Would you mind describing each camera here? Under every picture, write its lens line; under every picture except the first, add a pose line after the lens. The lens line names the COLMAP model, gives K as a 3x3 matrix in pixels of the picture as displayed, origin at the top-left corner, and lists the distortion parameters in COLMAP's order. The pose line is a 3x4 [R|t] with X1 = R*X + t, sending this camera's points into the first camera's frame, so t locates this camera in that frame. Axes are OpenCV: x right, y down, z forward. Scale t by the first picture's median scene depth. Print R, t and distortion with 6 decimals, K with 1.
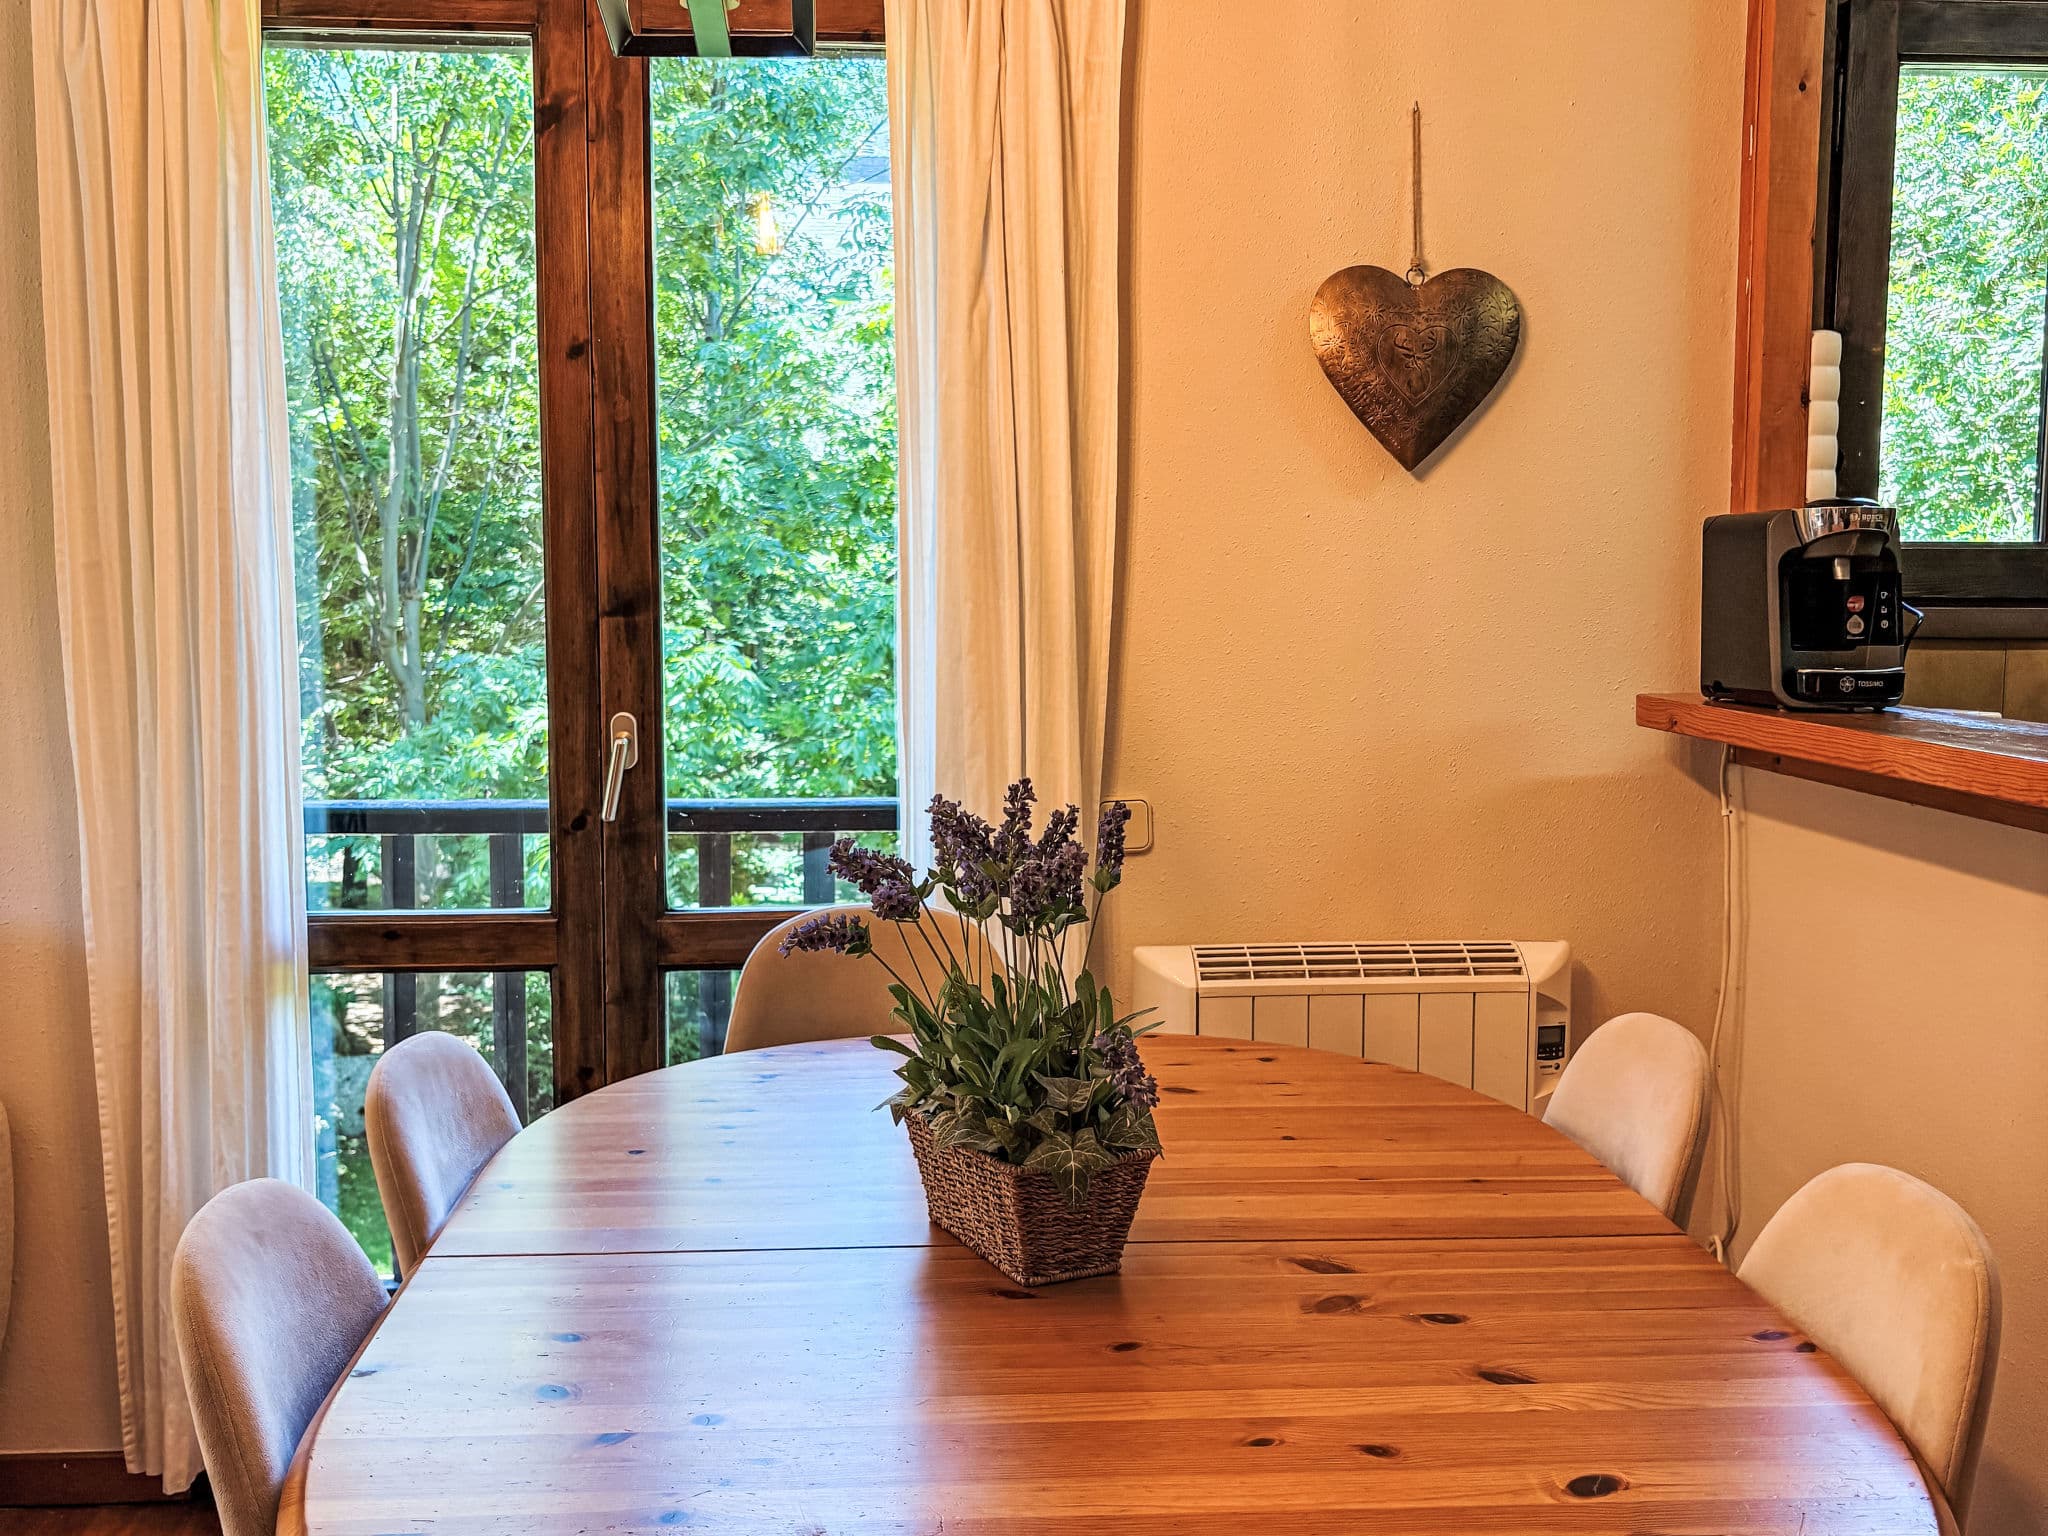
lens RADIAL K [[2081.2, 0, 1027.4], [0, 2081.2, 784.2], [0, 0, 1]] dist [0.023944, -0.020635]
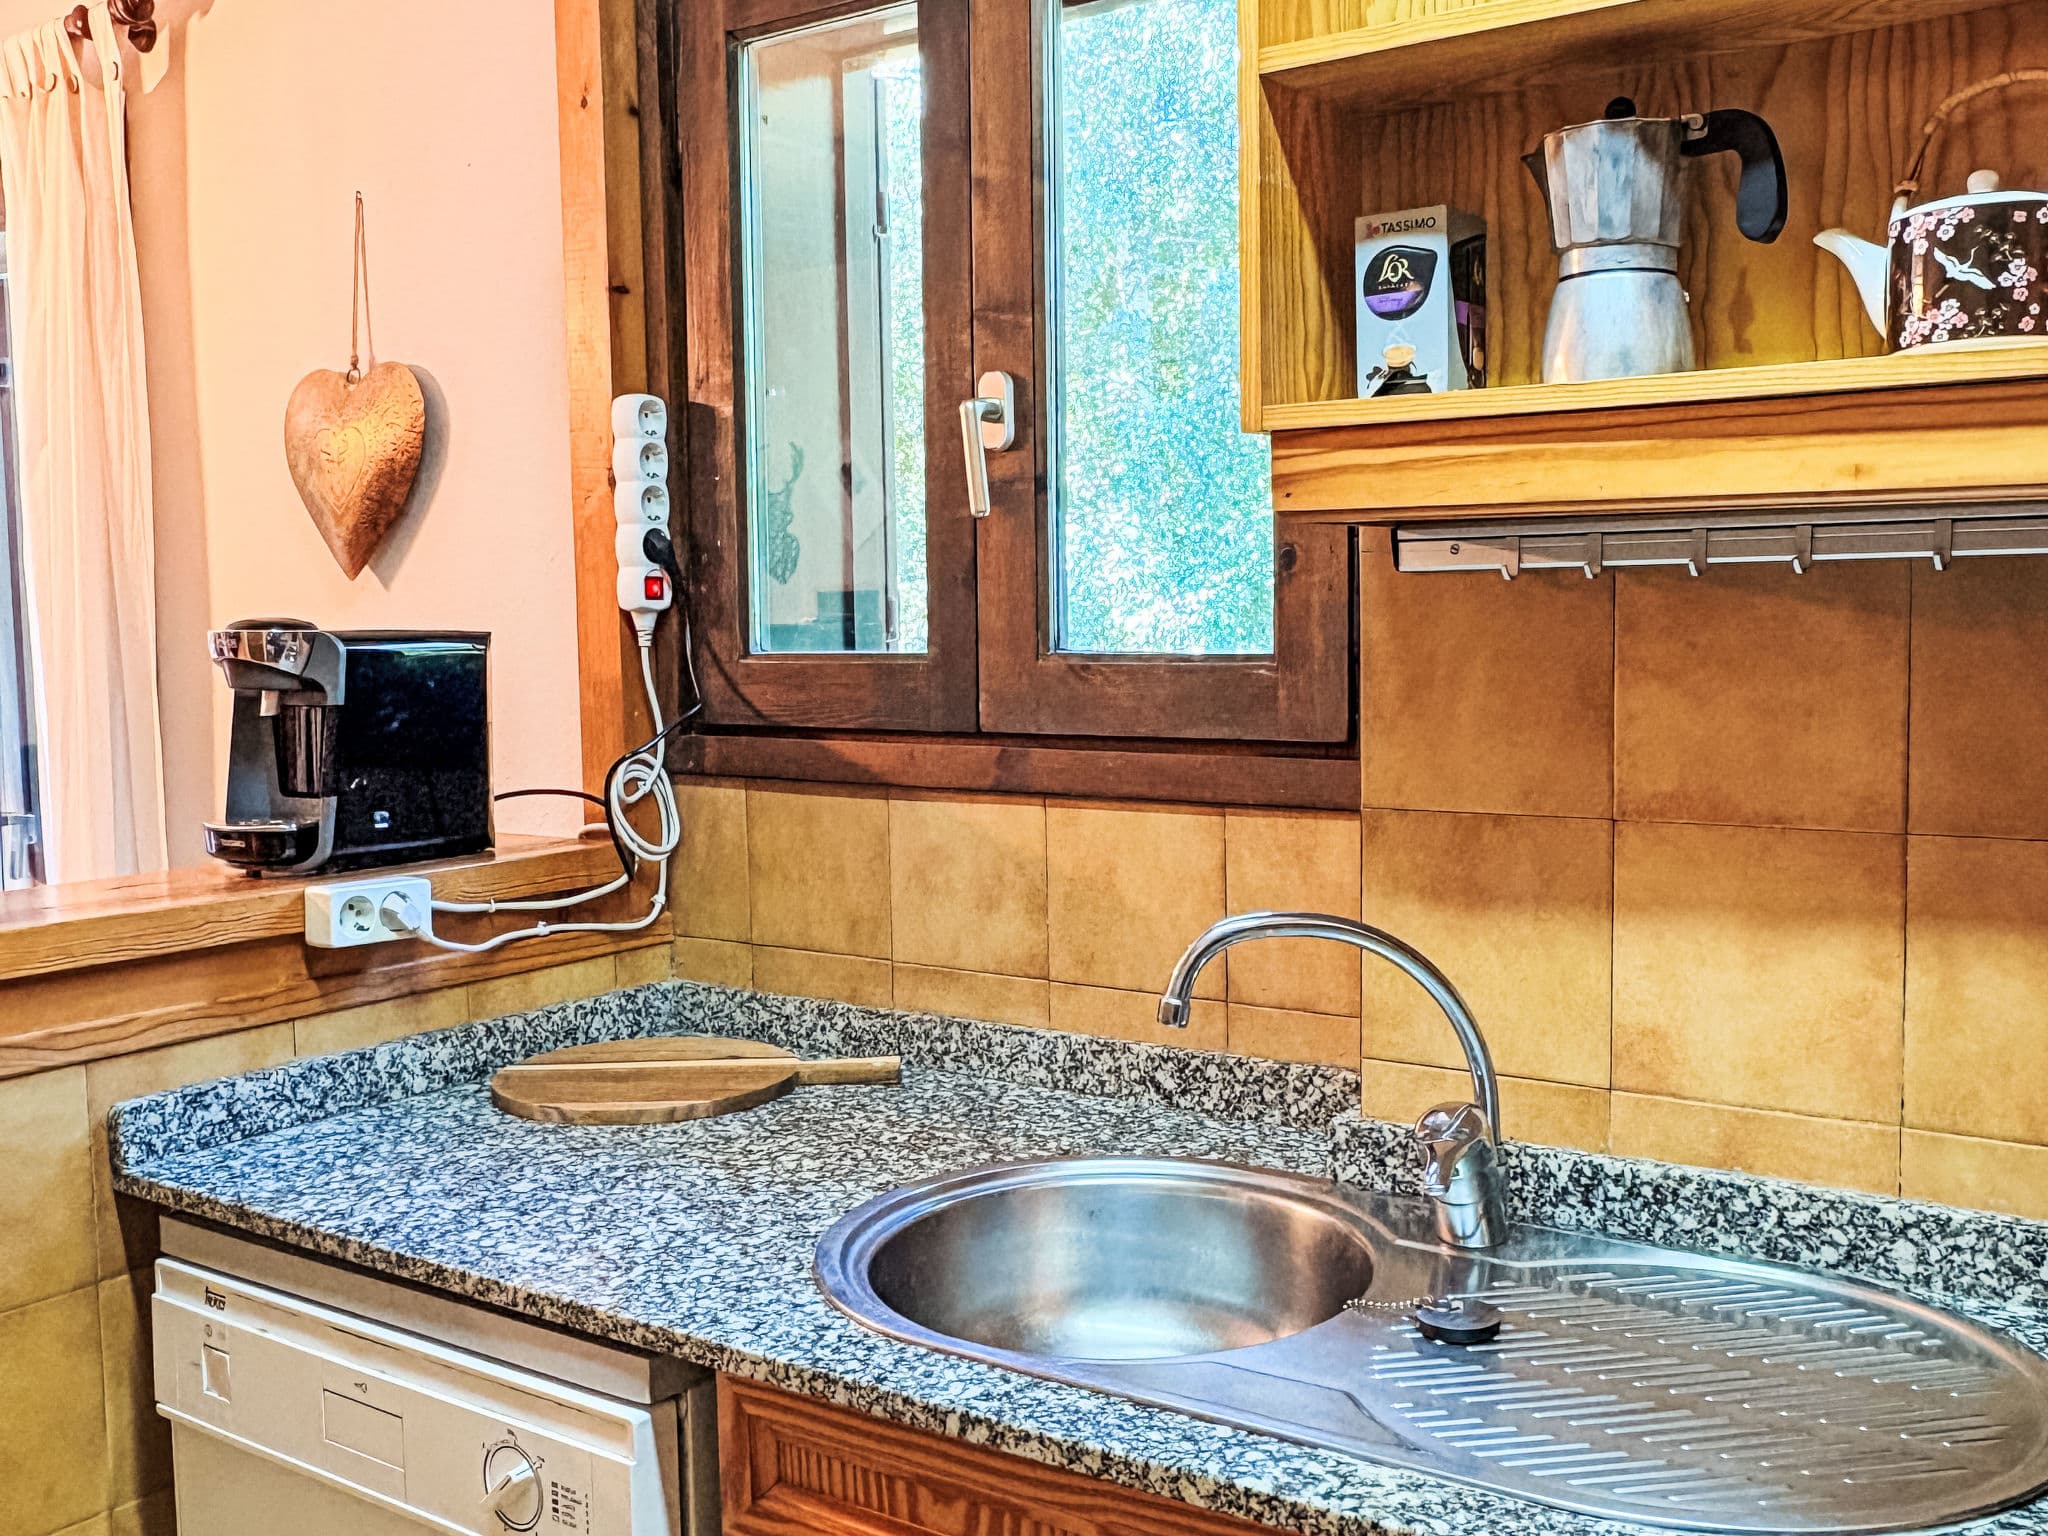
lens RADIAL K [[1941.0, 0, 1024.0], [0, 1941.0, 768.0], [0, 0, 1]] dist [-0.001203, -0.007191]
pose [[0.762699, 0.036469, -0.645724, 1.008160], [-0.050687, 0.998709, -0.003465, -0.080806], [0.644764, 0.035373, 0.763563, 0.545026]]
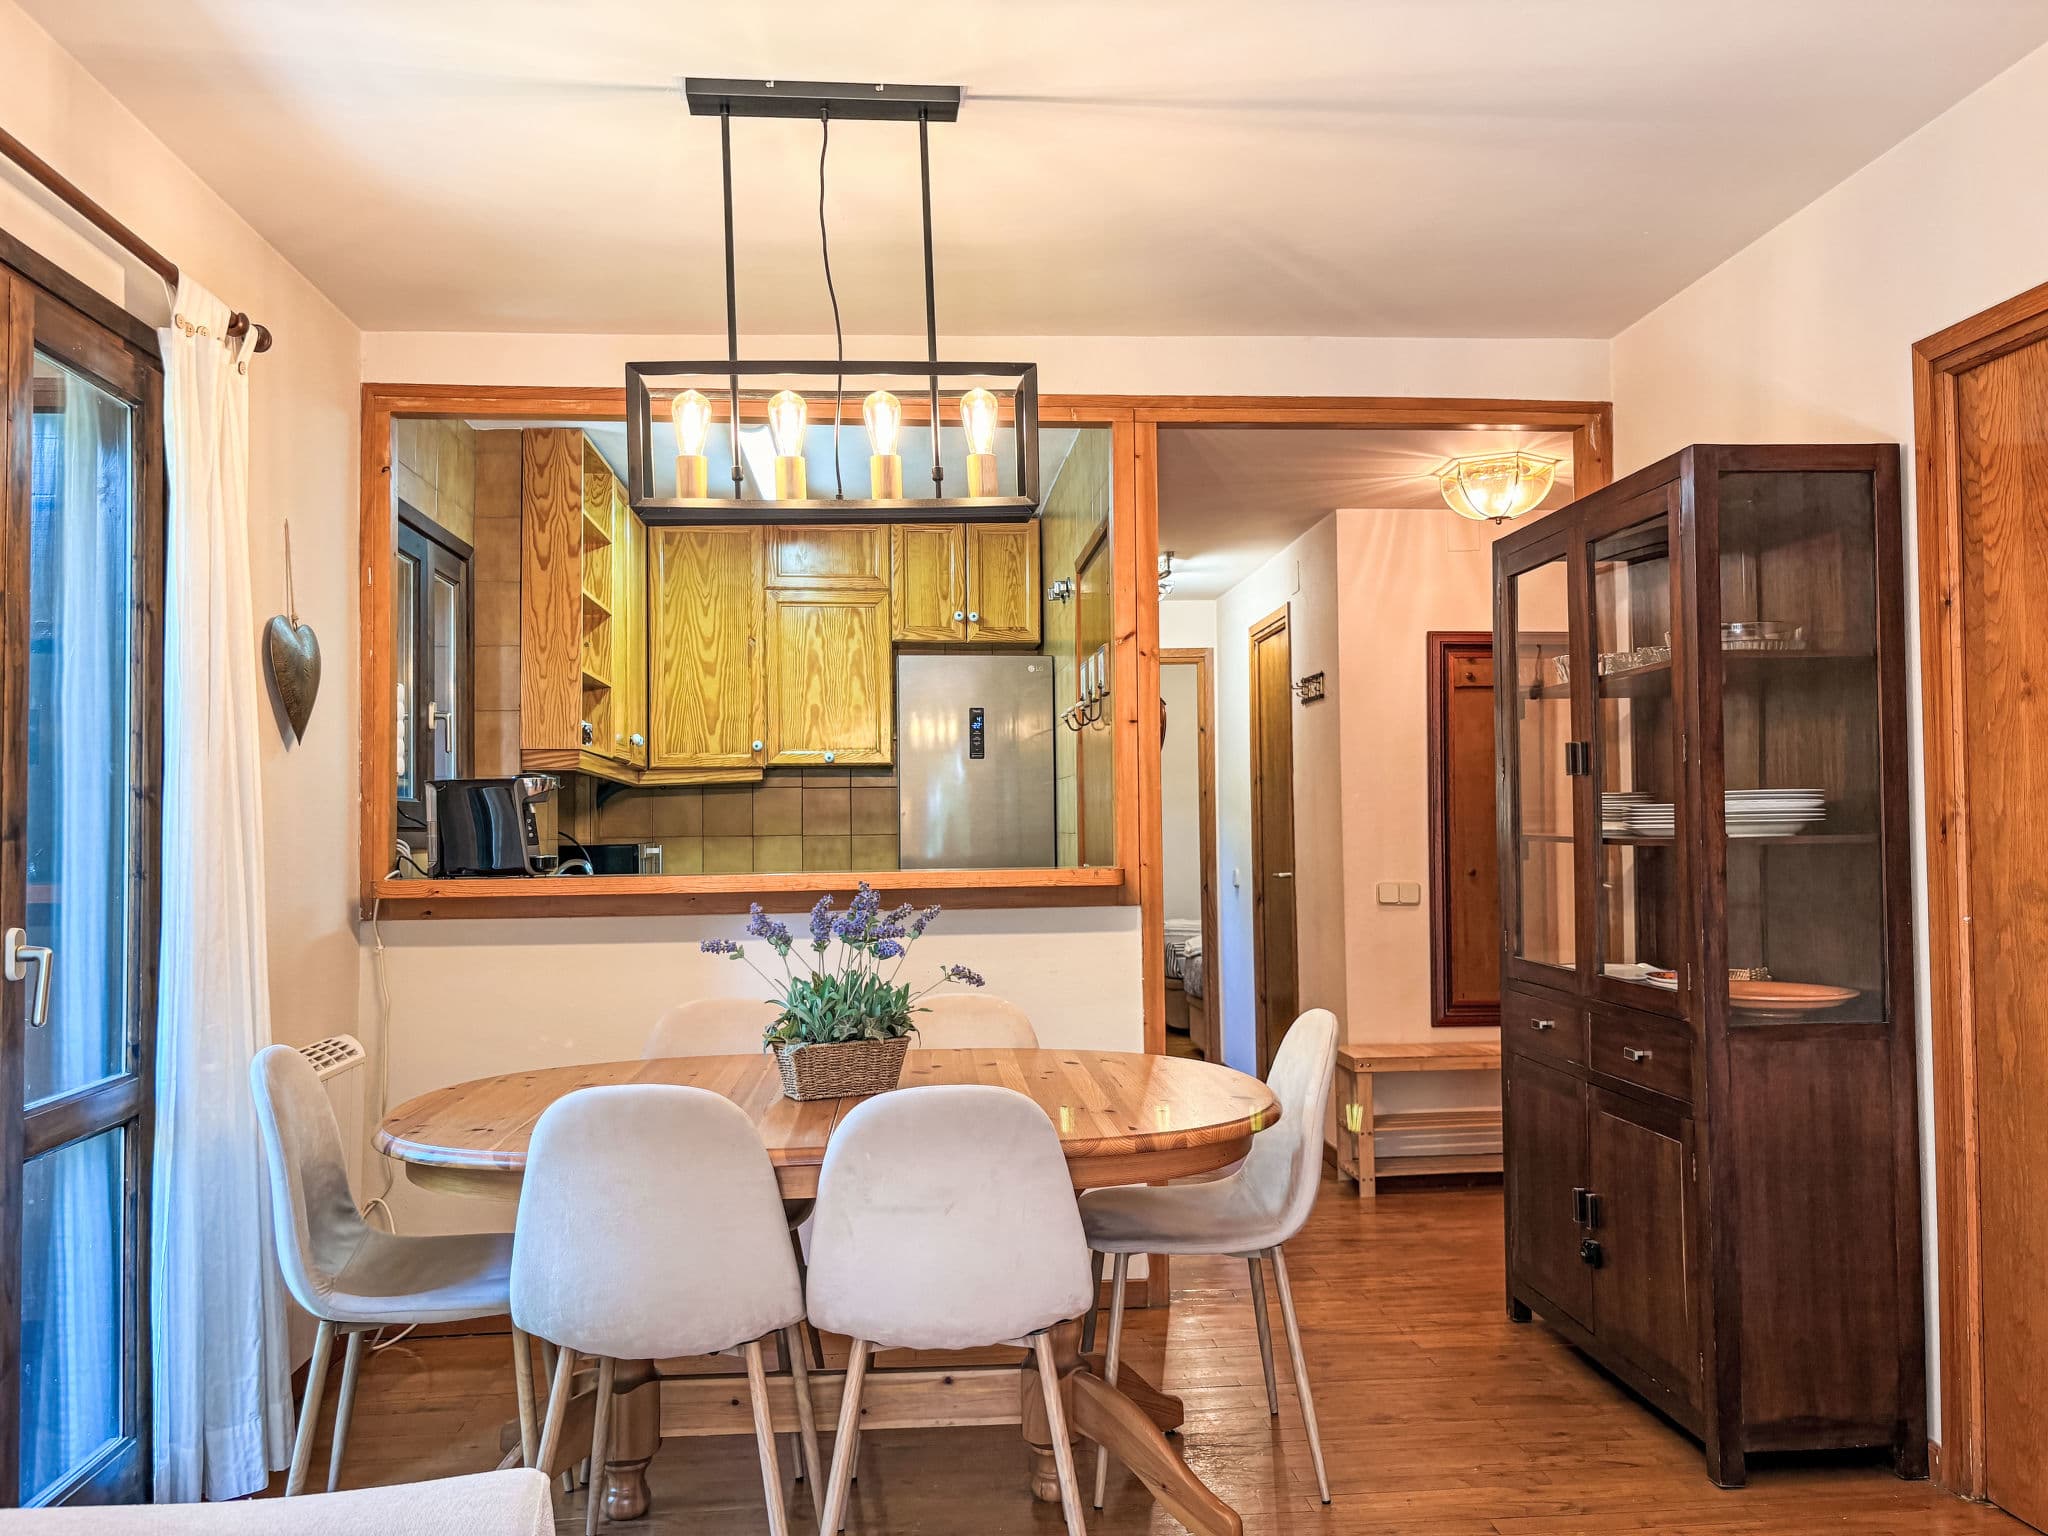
lens RADIAL K [[1553.6, 0, 1035.7], [0, 1553.6, 775.2], [0, 0, 1]] dist [0.043590, -0.053328]
pose [[-0.007891, 0.033914, 0.999394, -1.027307], [0.118282, 0.992440, -0.032744, -0.023648], [-0.992949, 0.117952, -0.011842, 0.471196]]
